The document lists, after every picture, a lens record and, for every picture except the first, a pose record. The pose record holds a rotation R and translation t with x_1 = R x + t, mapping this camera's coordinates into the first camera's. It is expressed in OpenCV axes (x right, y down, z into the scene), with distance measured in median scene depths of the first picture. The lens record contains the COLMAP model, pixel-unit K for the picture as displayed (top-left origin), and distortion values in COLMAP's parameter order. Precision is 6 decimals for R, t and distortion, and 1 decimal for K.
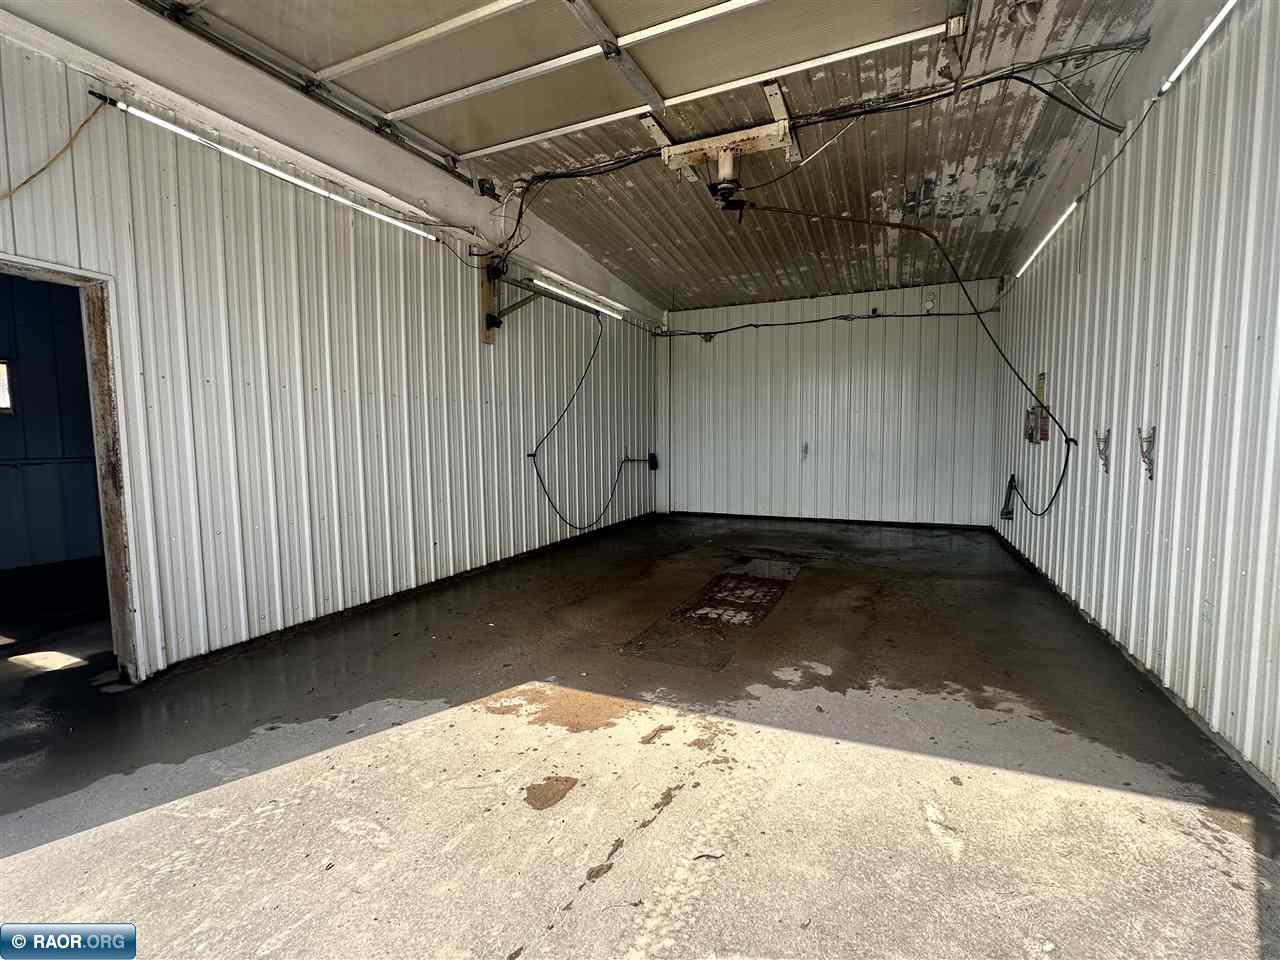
lens RADIAL K [[572.1, 0, 639.0], [0, 572.1, 478.7], [0, 0, 1]] dist [-0.003425, 0.000756]
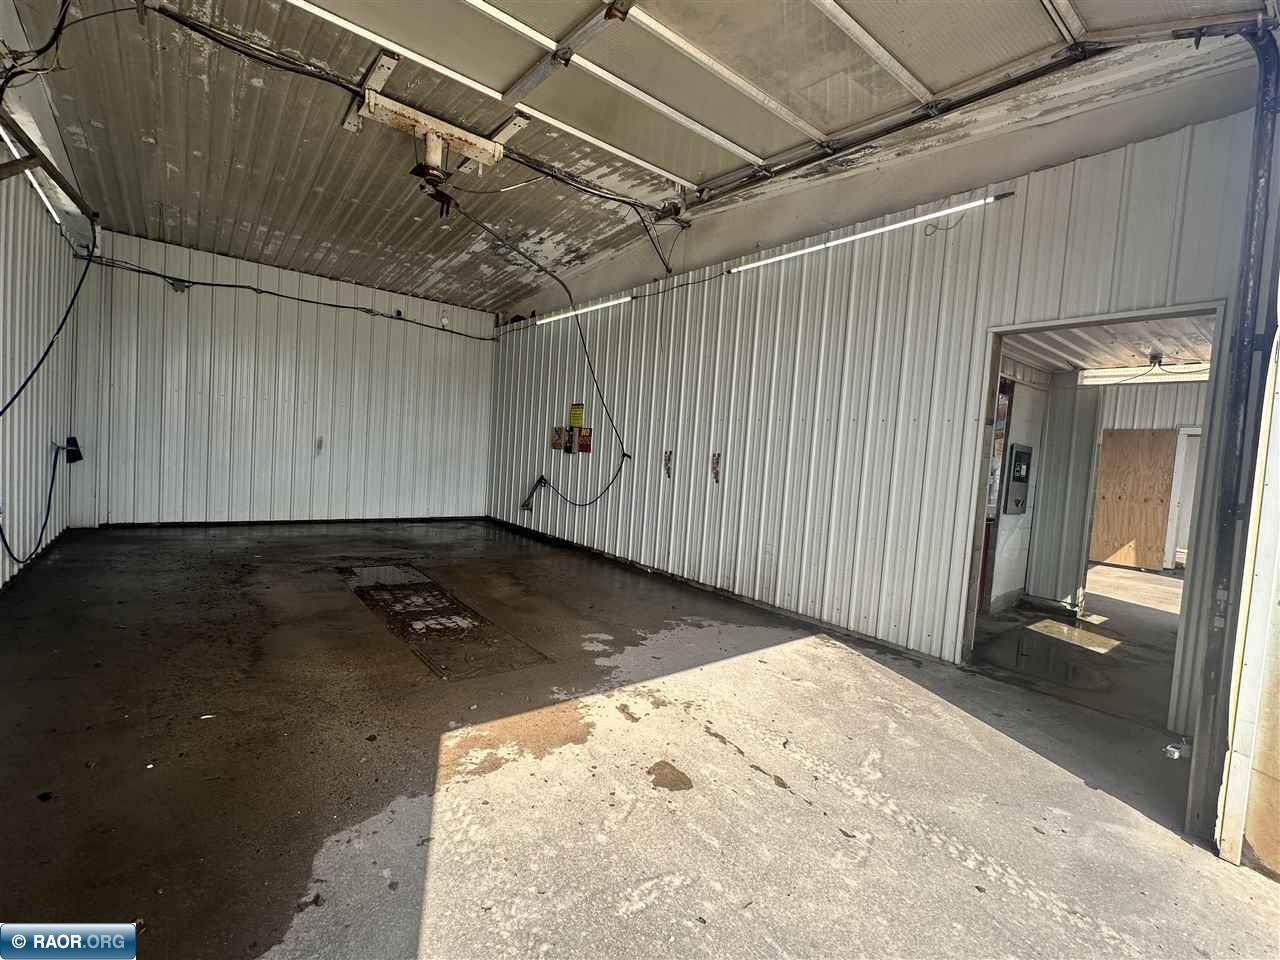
lens RADIAL K [[572.1, 0, 641.2], [0, 572.1, 478.8], [0, 0, 1]] dist [-0.003425, 0.000756]
pose [[0.454784, -0.003227, 0.890596, -0.646938], [-0.008682, 0.999930, 0.008057, -0.018785], [-0.890560, -0.011396, 0.454724, 0.310403]]
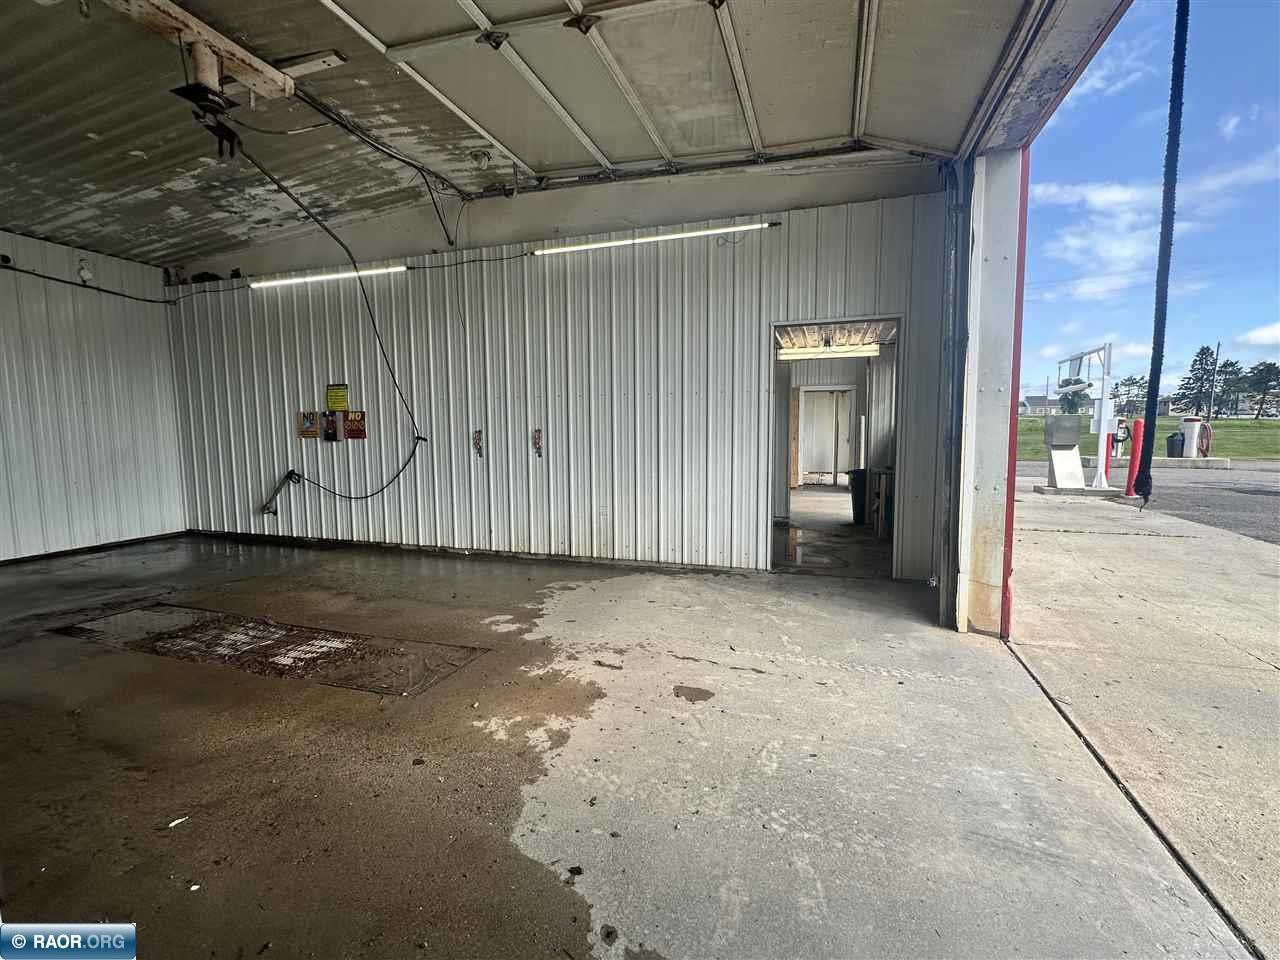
lens RADIAL K [[572.1, 0, 639.7], [0, 572.1, 480.3], [0, 0, 1]] dist [-0.003425, 0.000756]
pose [[-0.100470, -0.079986, 0.991720, -0.815870], [0.079388, 0.992941, 0.088128, -0.050063], [-0.991768, 0.087585, -0.093410, 0.675895]]
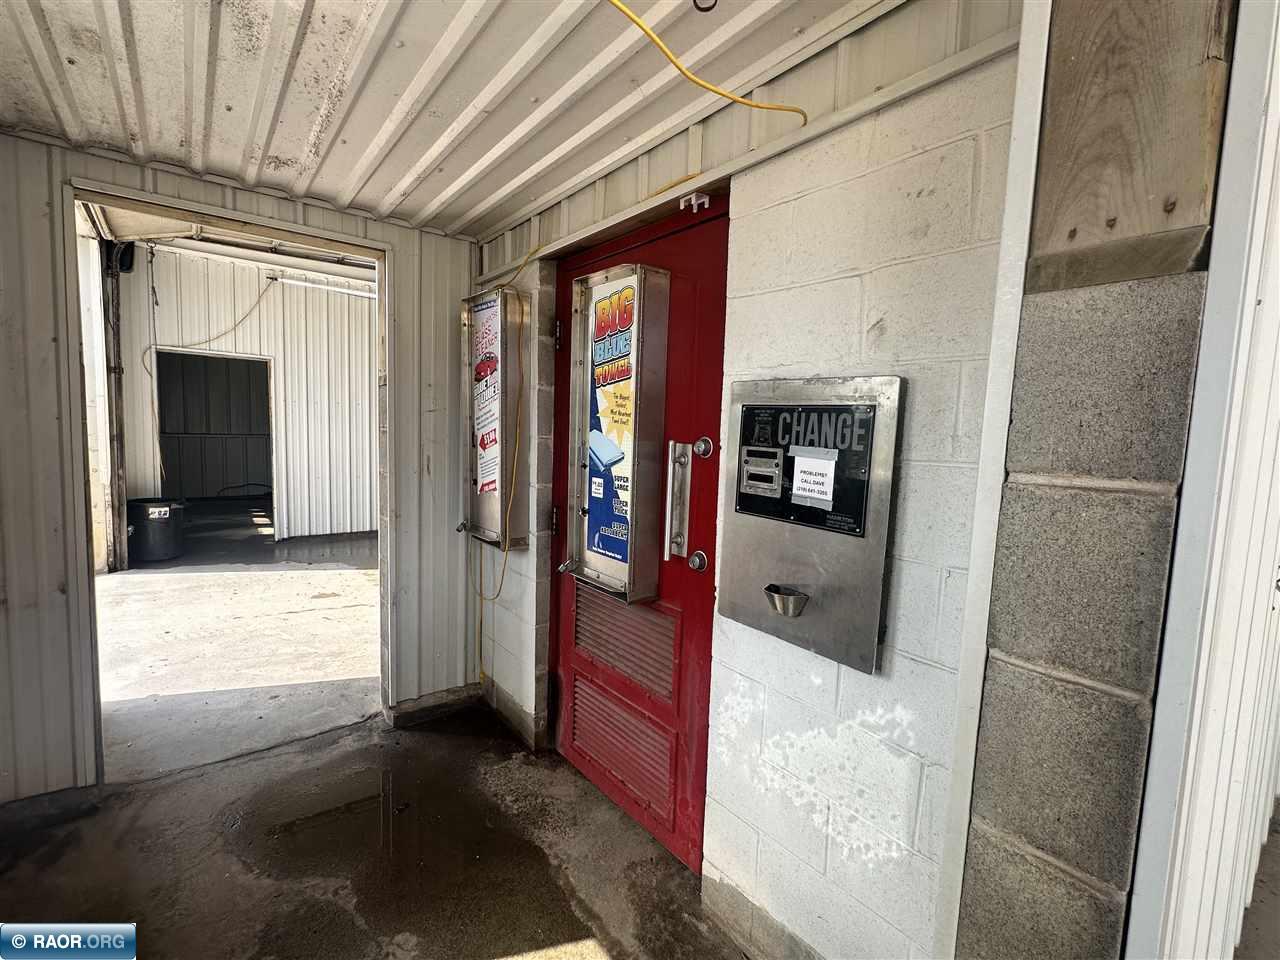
lens RADIAL K [[572.1, 0, 635.0], [0, 572.1, 480.1], [0, 0, 1]] dist [-0.003425, 0.000756]
pose [[0.881730, 0.080903, -0.464766, 1.078112], [-0.076541, 0.996665, 0.028282, -0.035686], [0.465504, 0.010637, 0.884982, -0.239724]]
